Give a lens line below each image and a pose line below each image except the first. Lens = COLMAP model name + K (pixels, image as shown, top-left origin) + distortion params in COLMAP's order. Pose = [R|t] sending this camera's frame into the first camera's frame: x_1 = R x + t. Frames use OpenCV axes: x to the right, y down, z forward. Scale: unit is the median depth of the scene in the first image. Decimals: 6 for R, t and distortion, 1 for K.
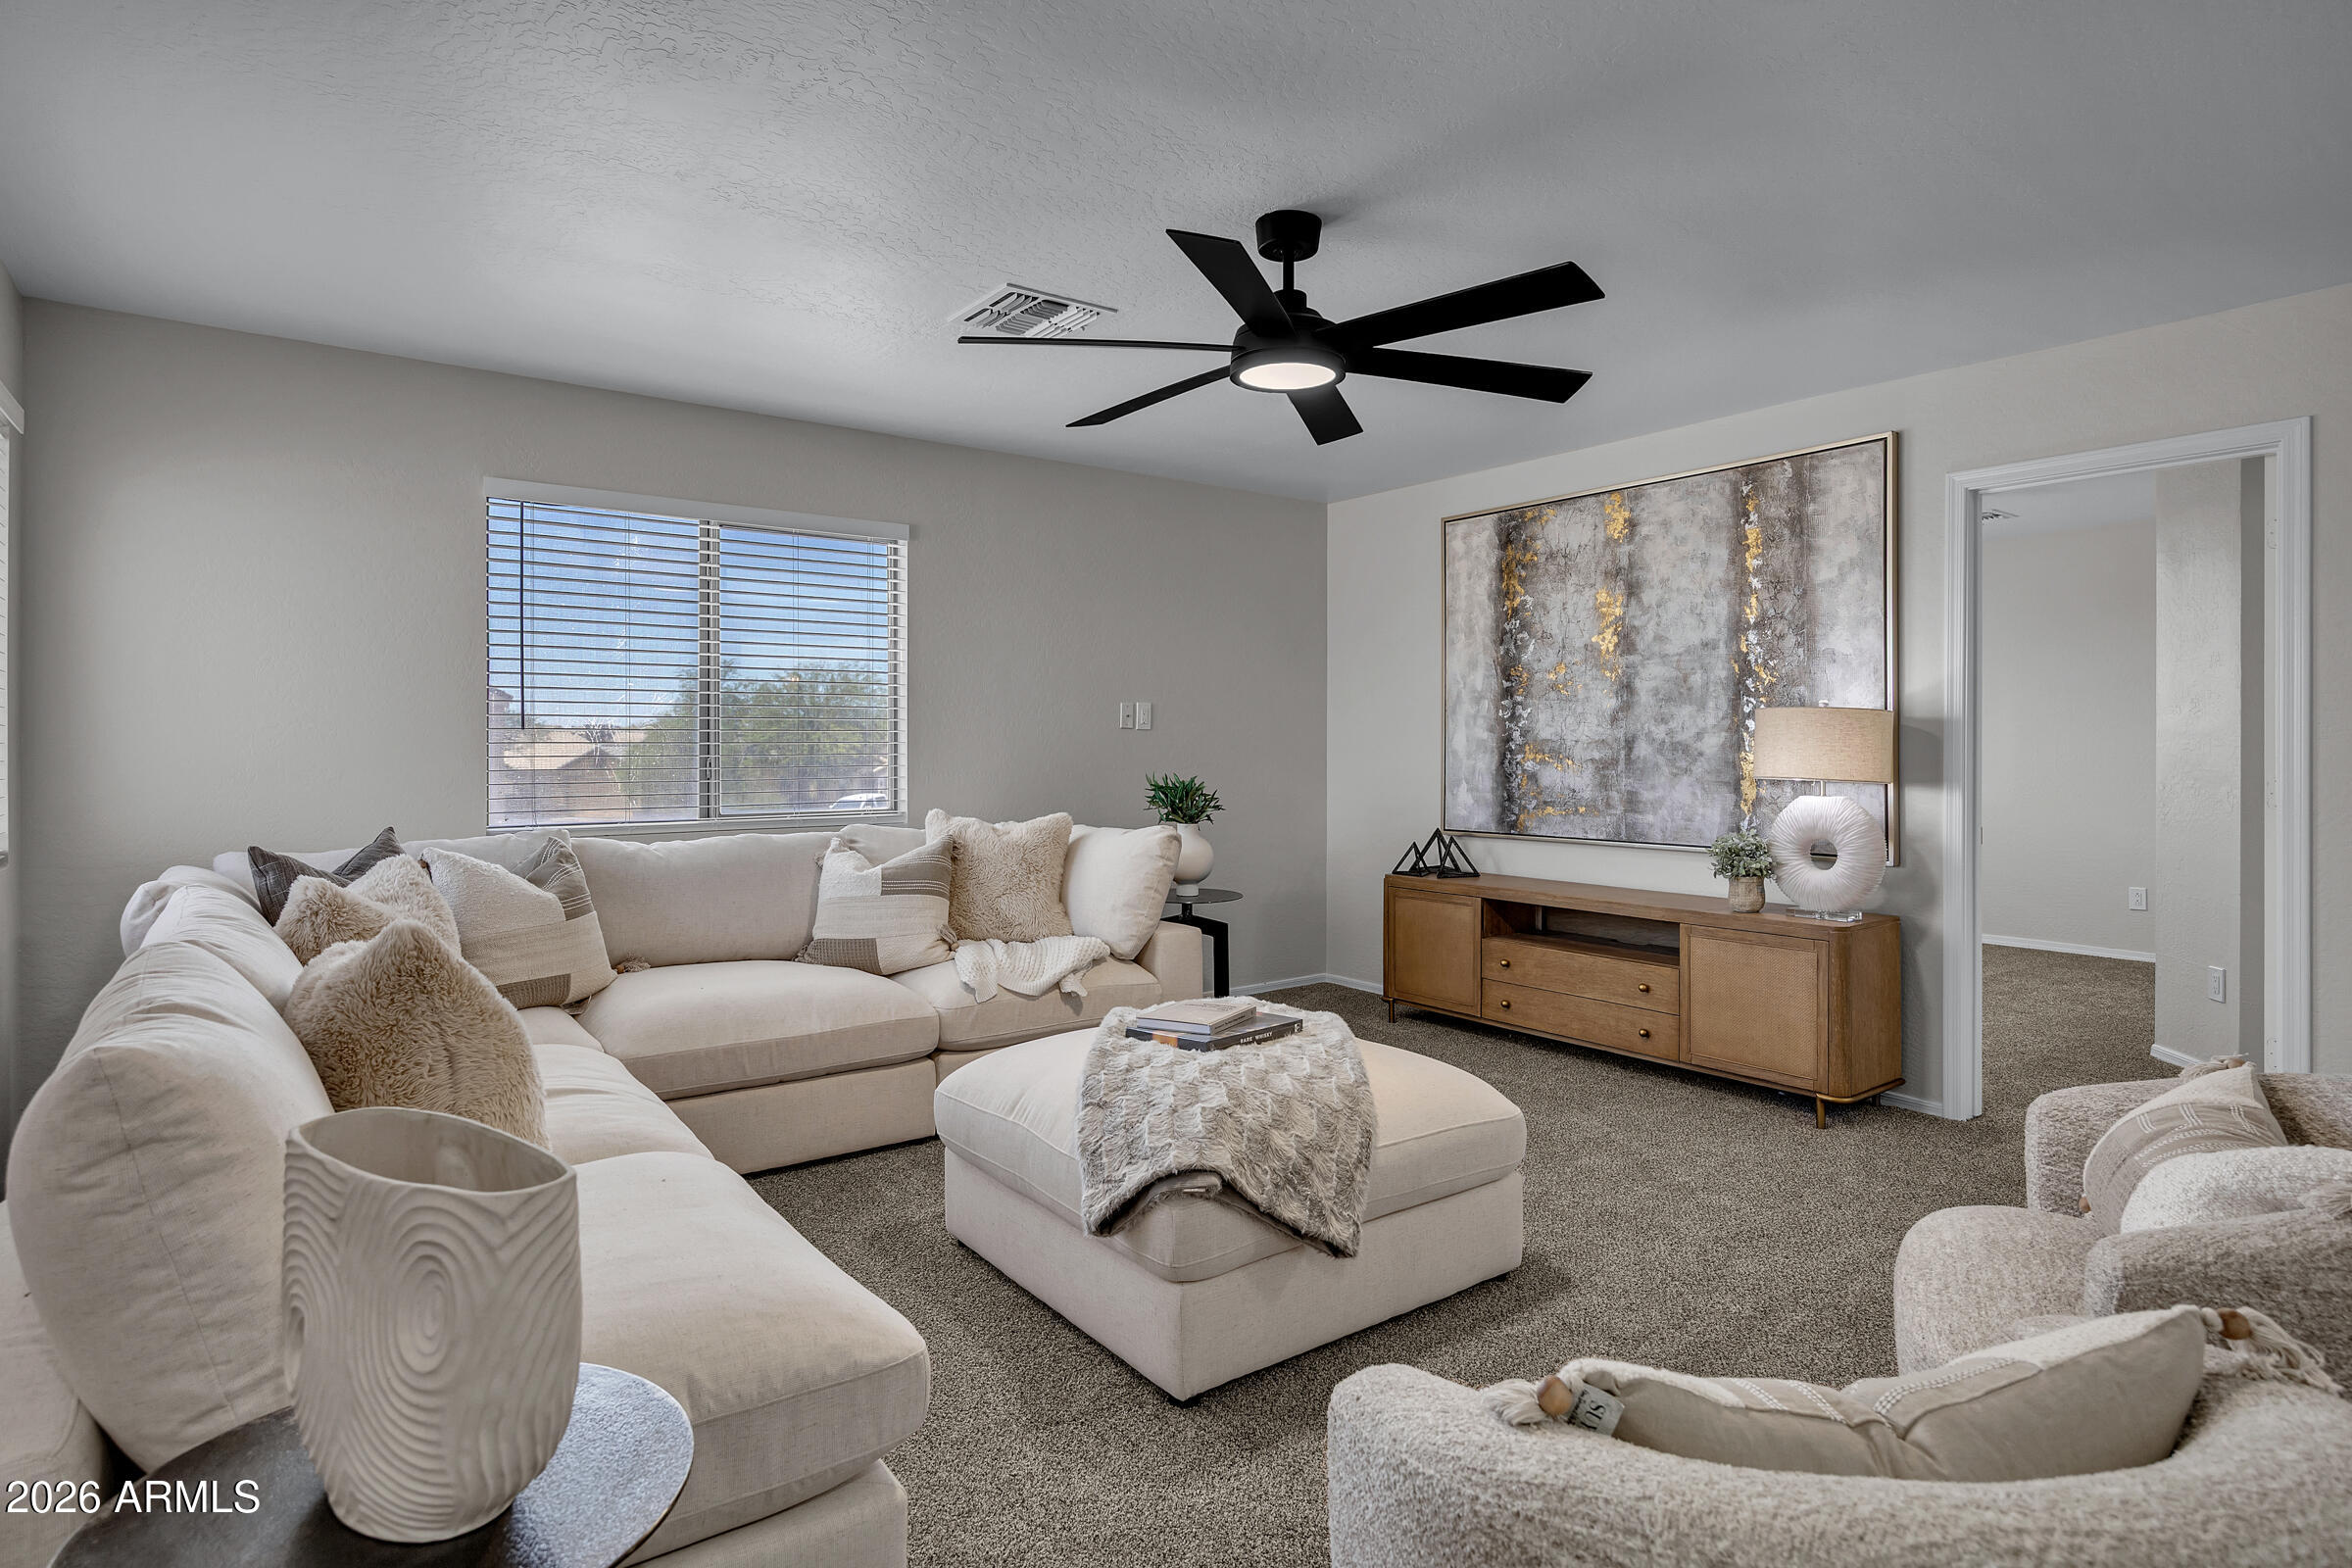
lens RADIAL K [[1223.8, 0, 1181.2], [0, 1223.8, 758.3], [0, 0, 1]] dist [-0.003439, -0.000271]
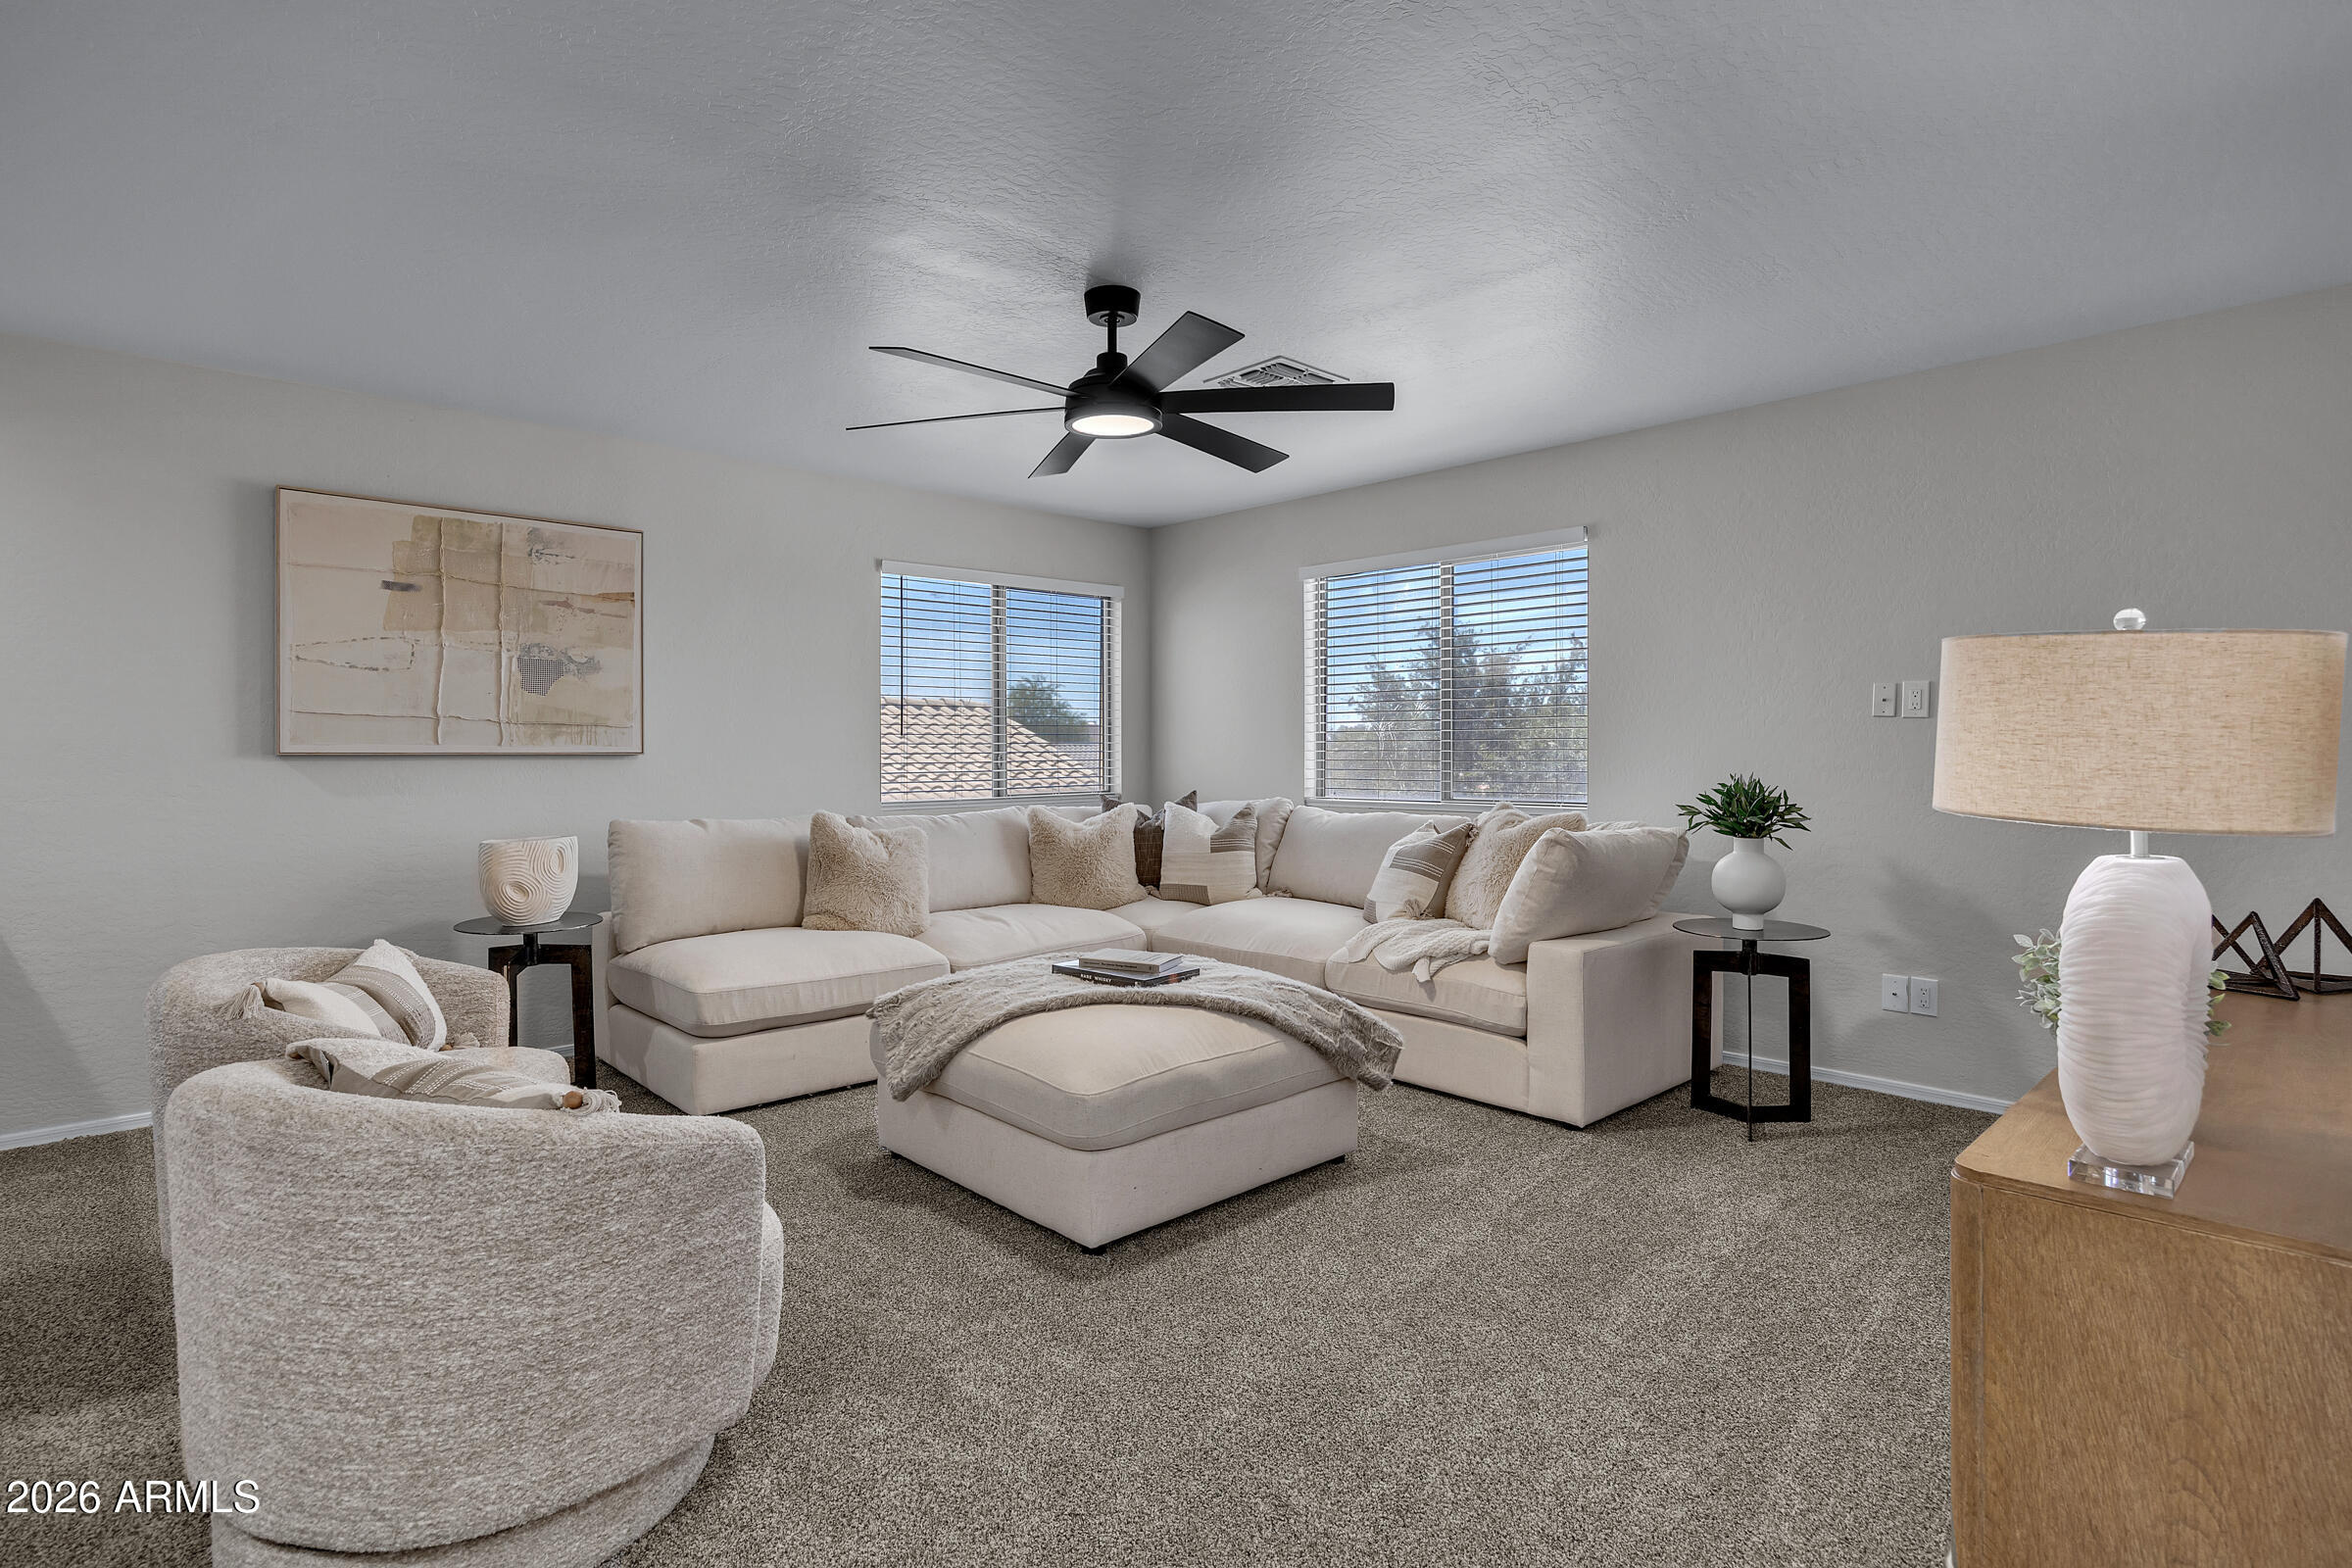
lens RADIAL K [[1223.8, 0, 1181.2], [0, 1223.8, 758.3], [0, 0, 1]] dist [-0.003439, -0.000271]
pose [[0.125801, 0.007667, -0.992026, 0.852047], [-0.005282, 0.999961, 0.007058, -0.001600], [0.992041, 0.004351, 0.125836, 0.608749]]
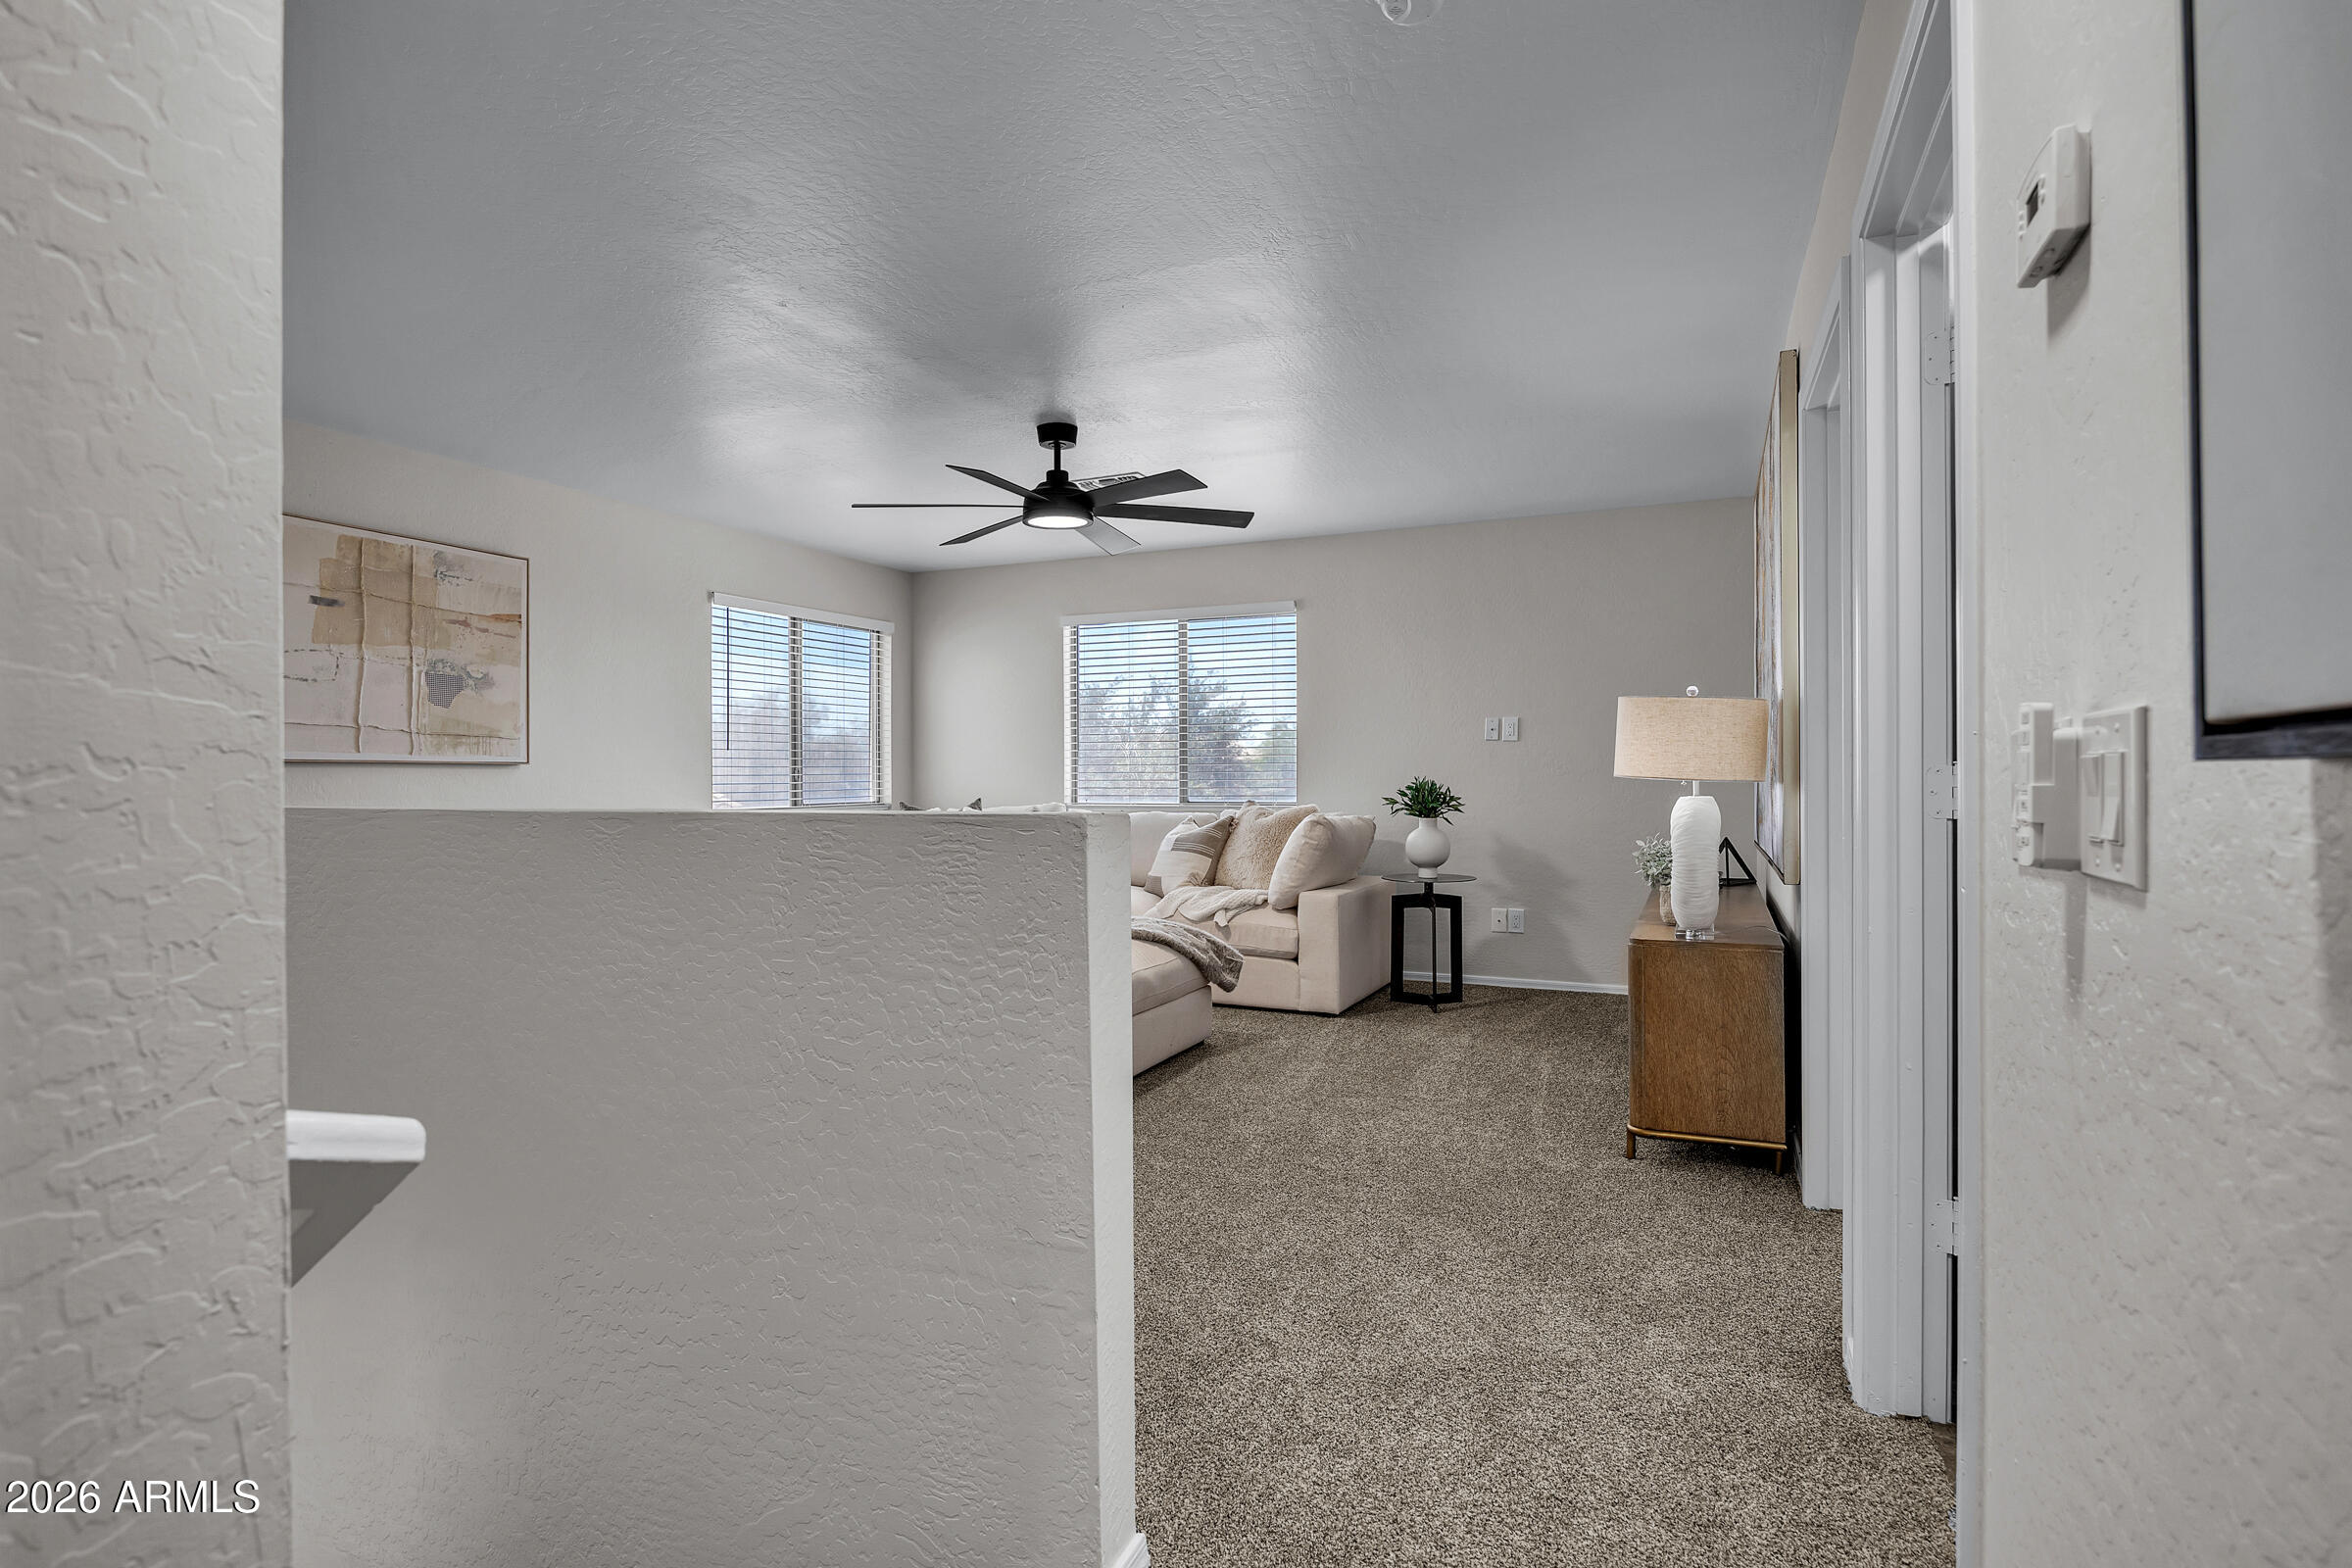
lens RADIAL K [[1234.7, 0, 1228.9], [0, 1234.7, 775.8], [0, 0, 1]] dist [0.001259, 0.000060]
pose [[0.518309, -0.002635, -0.855190, 1.084252], [-0.002195, 0.999988, -0.004412, 0.020517], [0.855191, 0.004164, 0.518297, 0.223168]]
